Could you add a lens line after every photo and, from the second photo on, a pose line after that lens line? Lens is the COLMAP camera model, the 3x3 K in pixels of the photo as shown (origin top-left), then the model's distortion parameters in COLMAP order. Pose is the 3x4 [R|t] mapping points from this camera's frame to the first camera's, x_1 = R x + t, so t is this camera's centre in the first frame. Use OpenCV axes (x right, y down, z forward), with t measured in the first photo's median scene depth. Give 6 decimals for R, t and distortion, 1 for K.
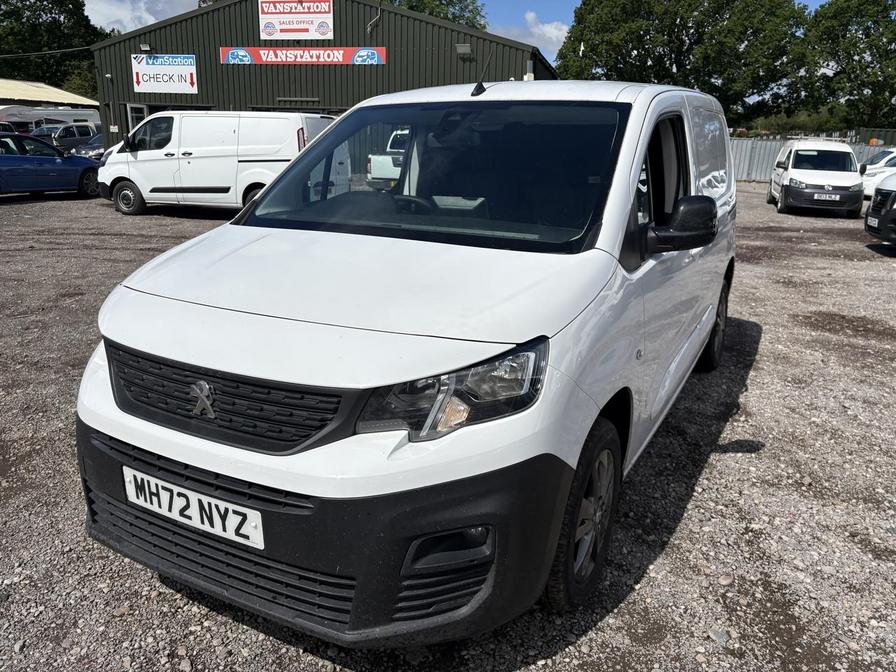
lens RADIAL K [[687.0, 0, 445.7], [0, 687.0, 335.9], [0, 0, 1]] dist [0.047236, -0.051935]
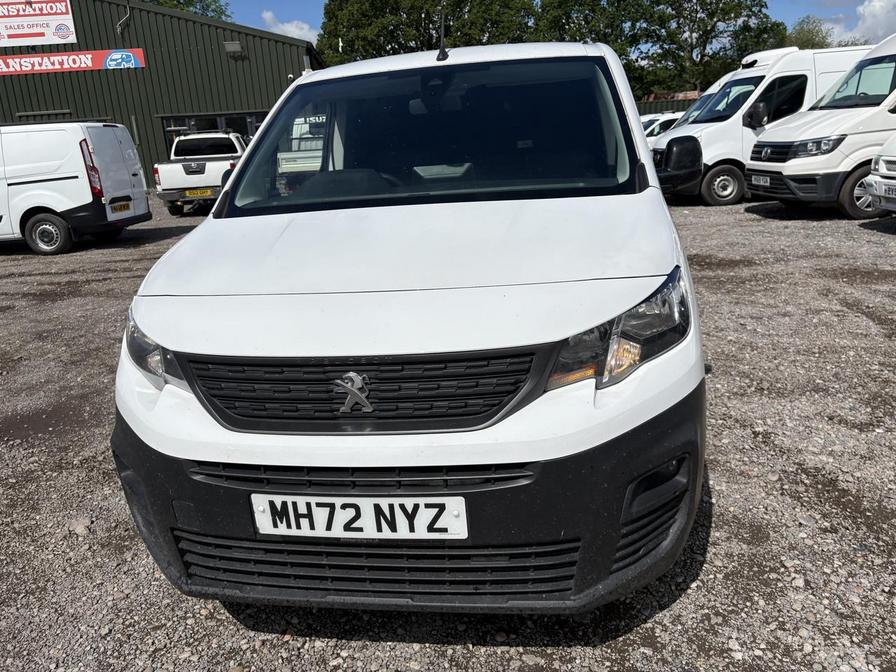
lens RADIAL K [[687.0, 0, 451.2], [0, 687.0, 334.1], [0, 0, 1]] dist [0.047236, -0.051935]
pose [[0.937922, -0.170217, 0.302207, -0.319512], [0.170673, 0.985008, 0.025107, 0.010719], [-0.301950, 0.028031, 0.952912, 0.080871]]
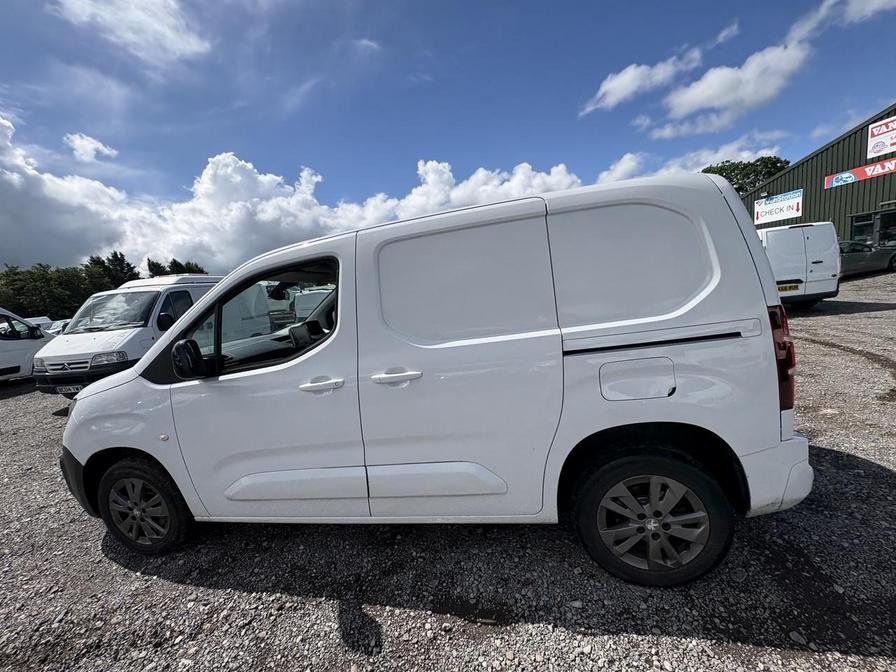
lens RADIAL K [[354.4, 0, 442.5], [0, 354.4, 335.9], [0, 0, 1]] dist [-0.003364, 0.001994]
pose [[0.282078, 0.073941, -0.956538, 1.042150], [-0.142631, 0.989178, 0.034403, -0.274513], [0.948730, 0.126728, 0.289571, 1.148299]]
